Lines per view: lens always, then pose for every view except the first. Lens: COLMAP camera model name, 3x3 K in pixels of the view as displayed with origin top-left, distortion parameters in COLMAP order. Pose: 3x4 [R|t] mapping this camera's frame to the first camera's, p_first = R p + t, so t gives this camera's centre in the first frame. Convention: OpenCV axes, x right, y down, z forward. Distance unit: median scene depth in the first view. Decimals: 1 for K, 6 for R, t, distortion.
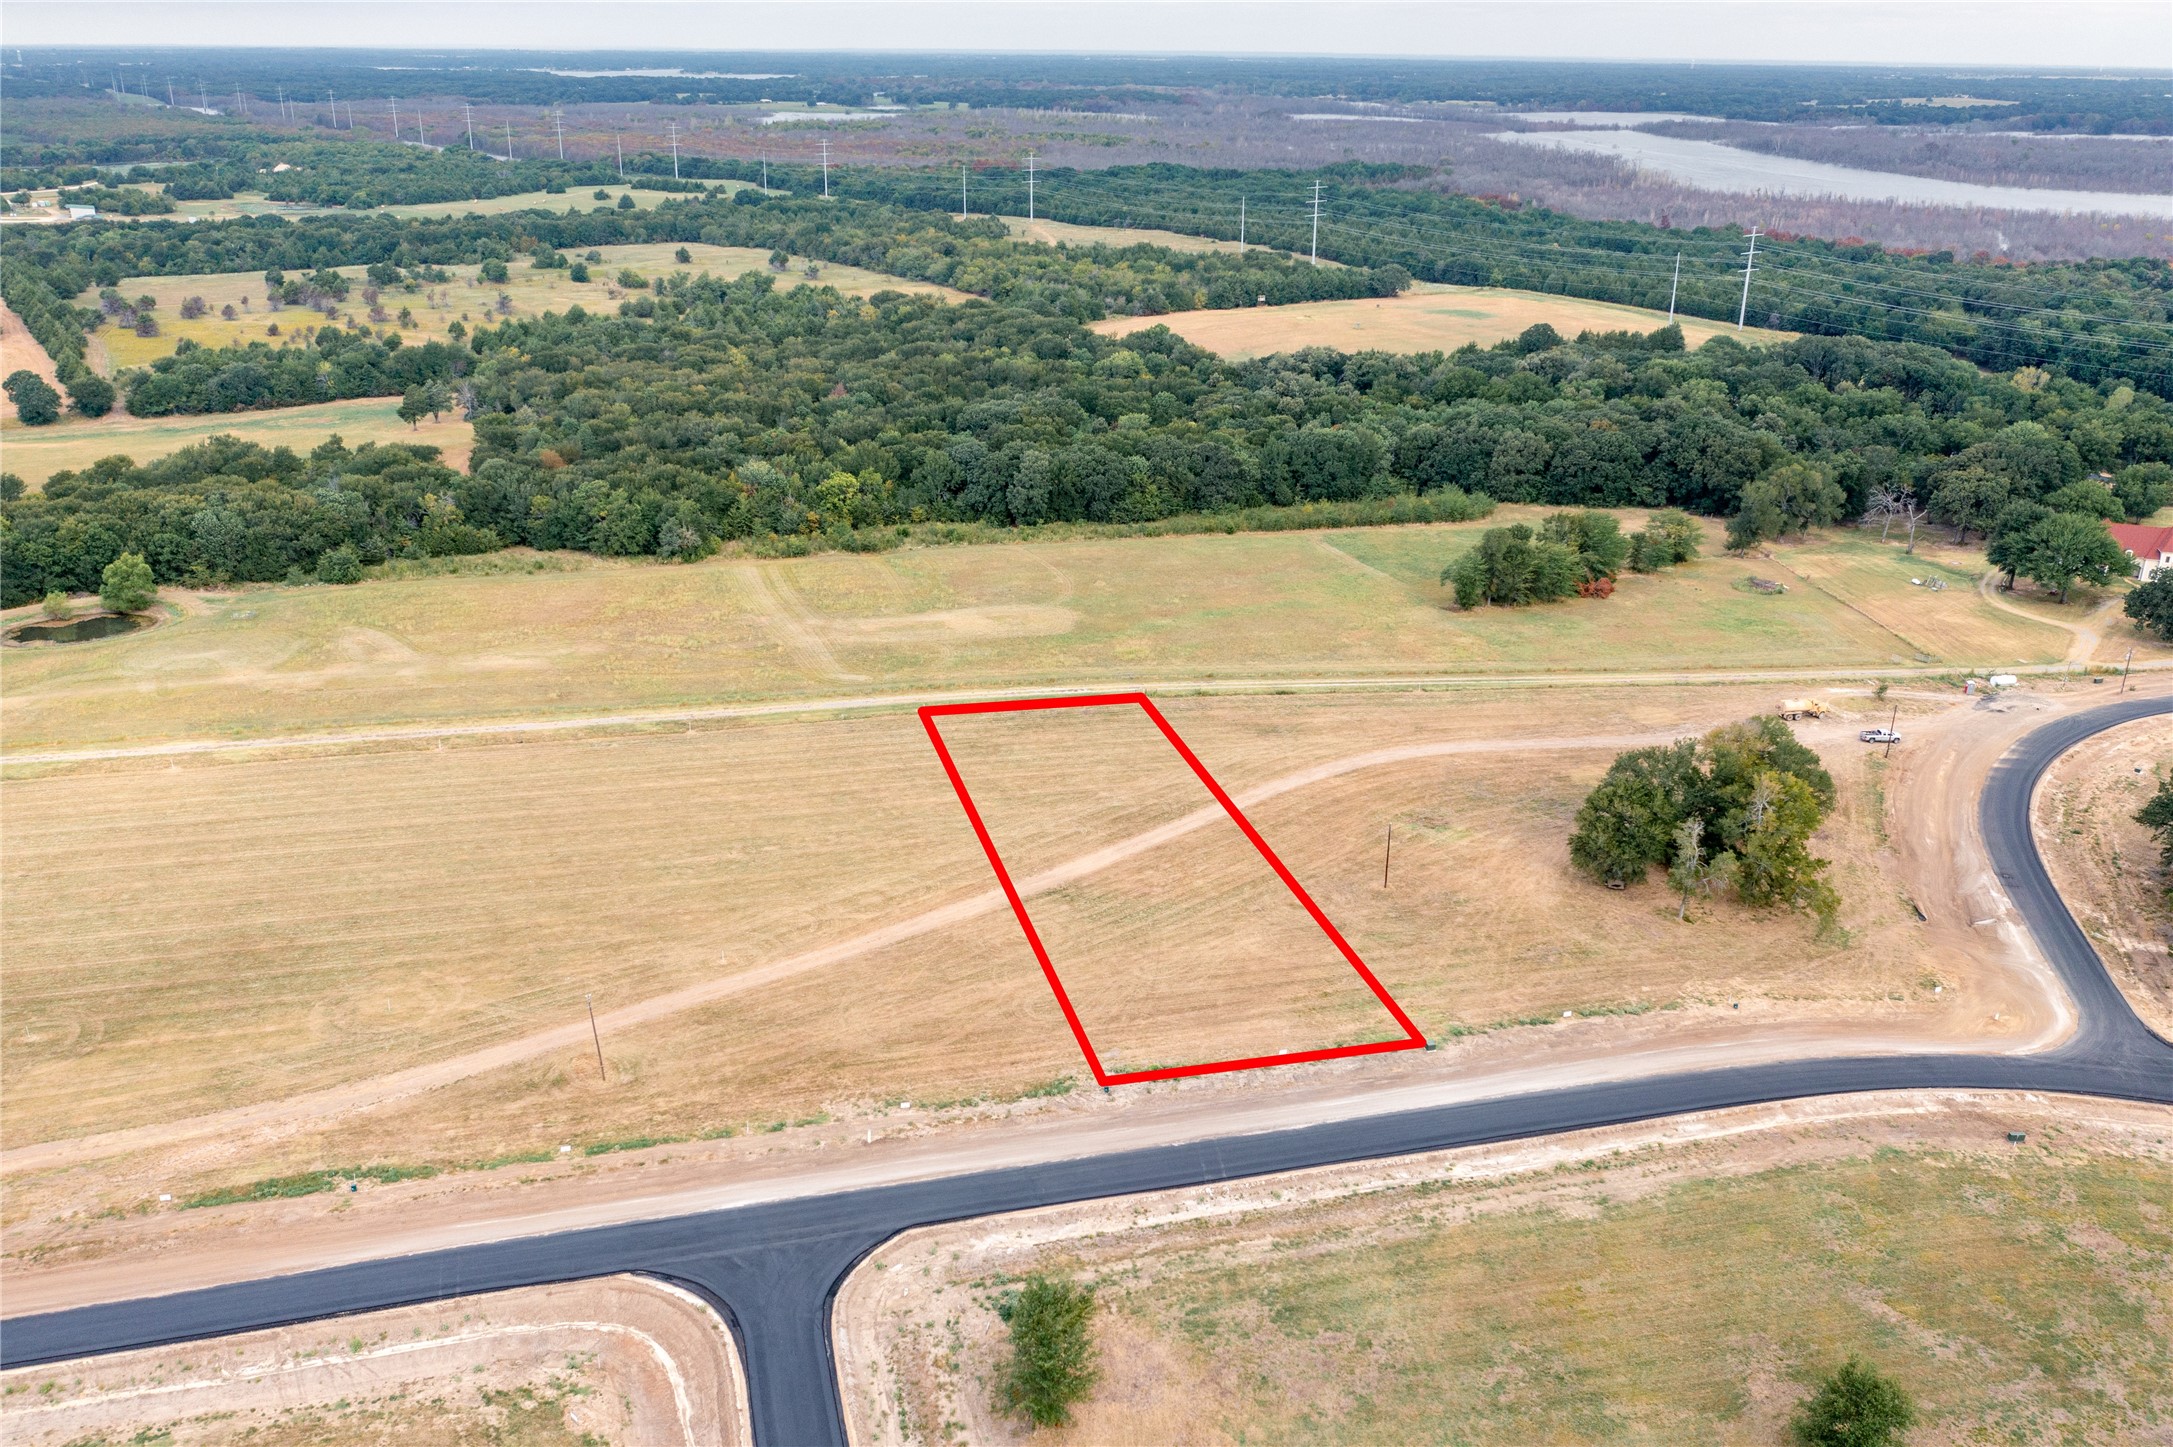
lens RADIAL K [[1719.9, 0, 1088.4], [0, 1719.9, 720.6], [0, 0, 1]] dist [-0.022453, 0.015109]
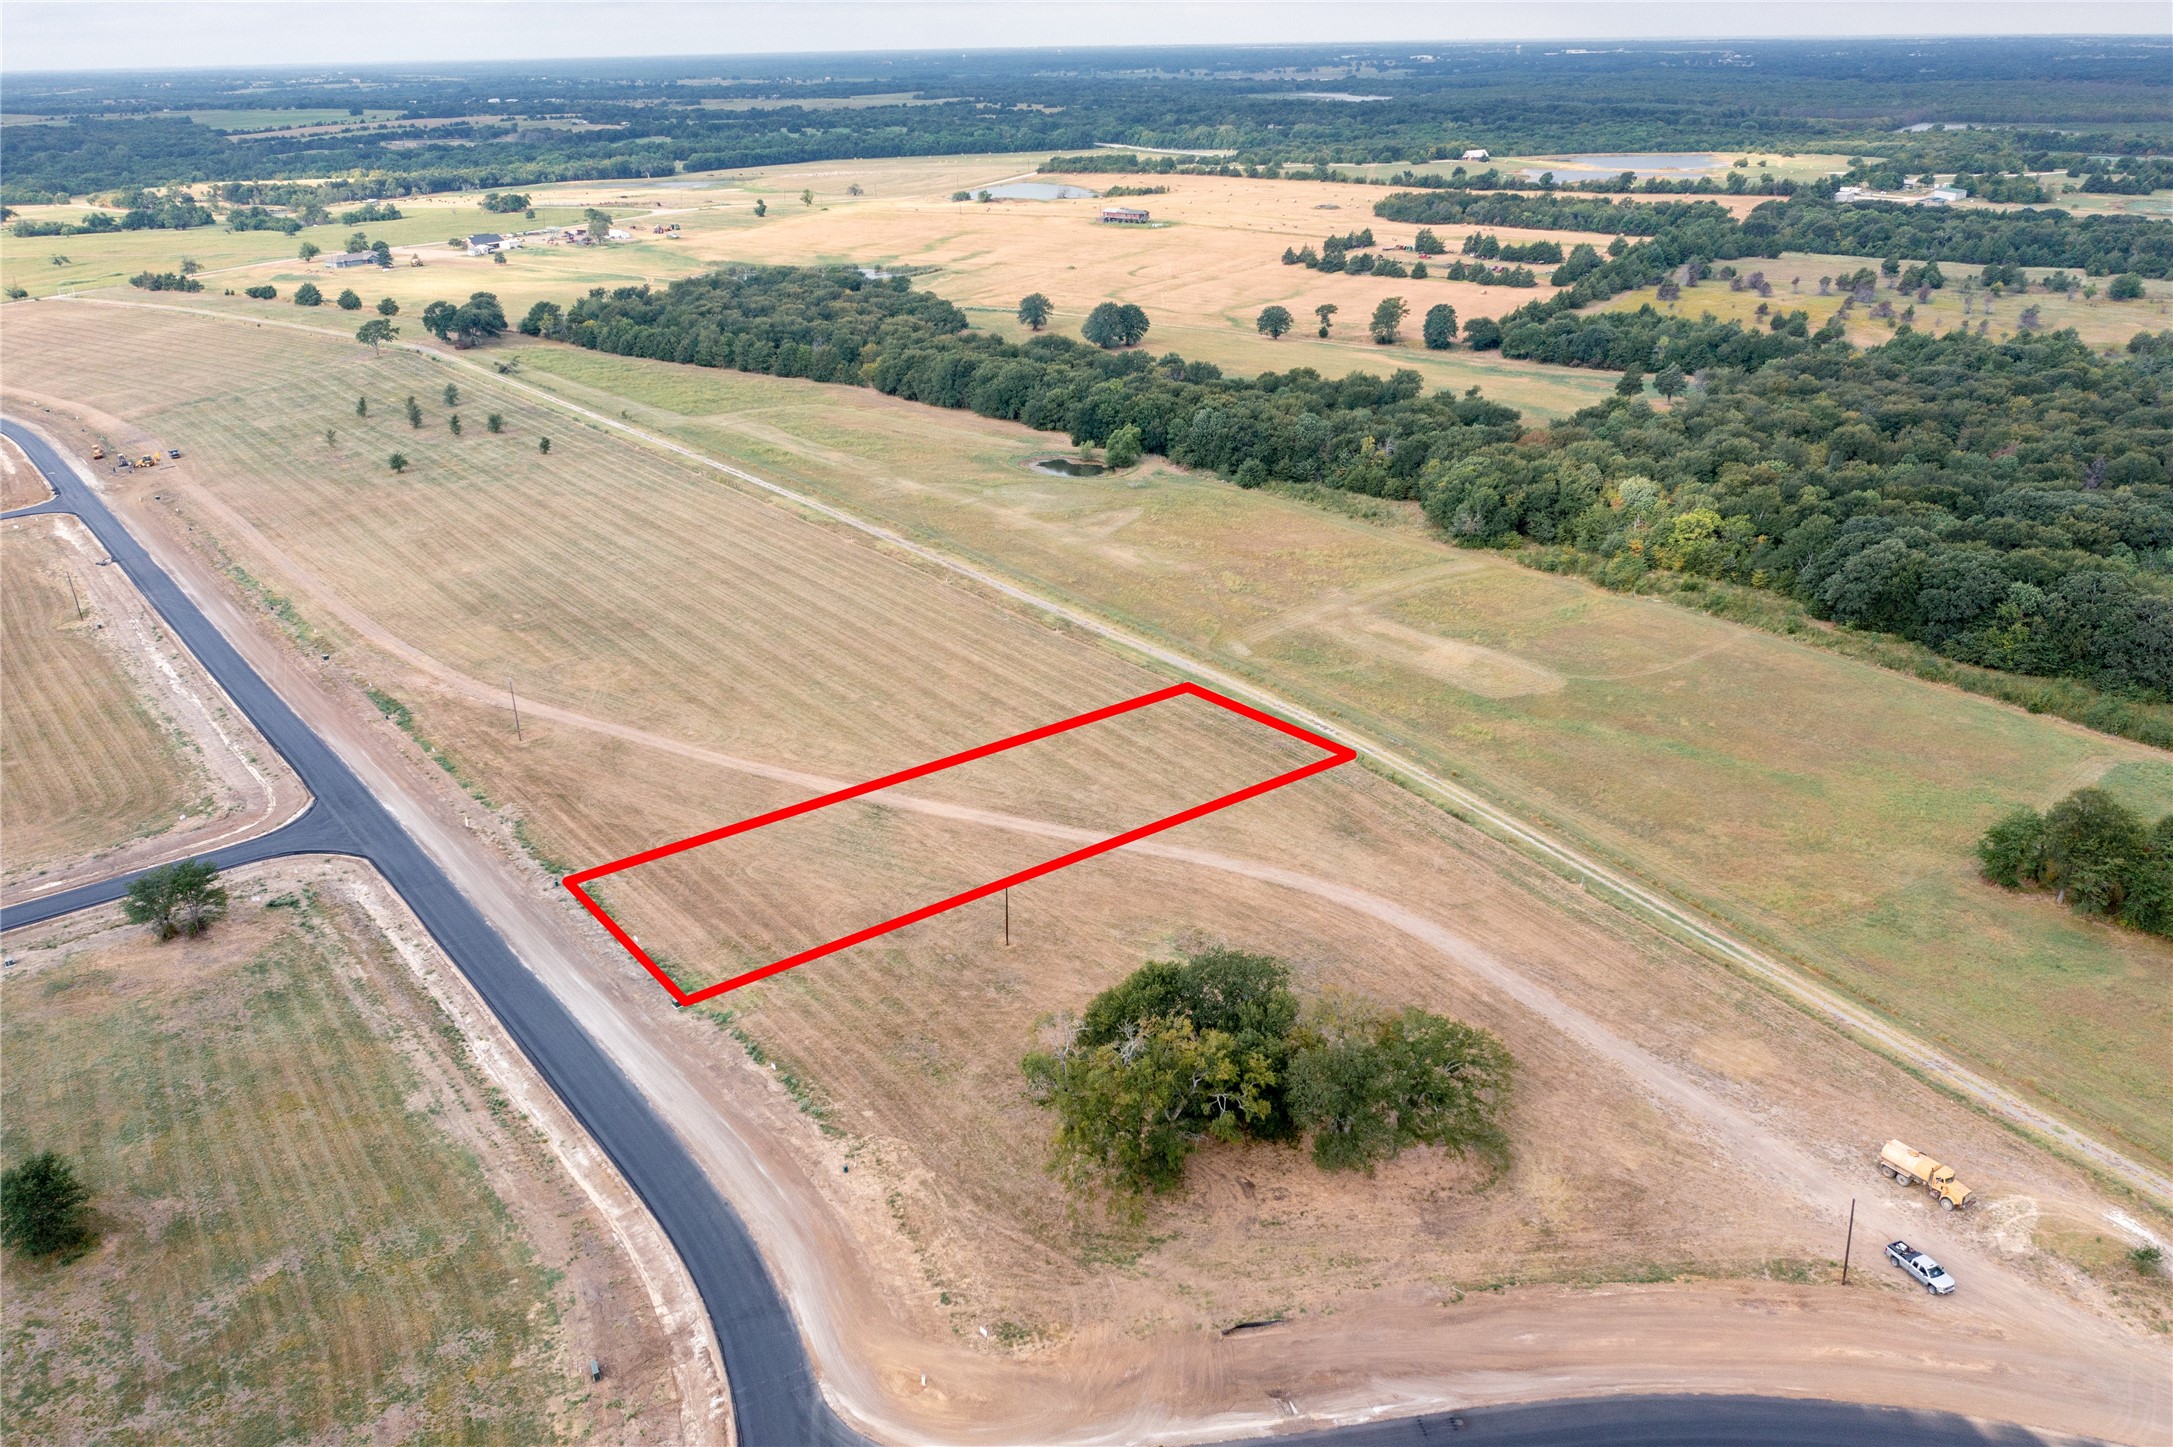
lens RADIAL K [[1719.9, 0, 1089.8], [0, 1719.9, 716.2], [0, 0, 1]] dist [-0.022453, 0.015109]
pose [[0.379002, 0.324856, -0.866502, 1.085856], [-0.321559, 0.924242, 0.205855, -0.252591], [0.867731, 0.200612, 0.454750, 0.676781]]
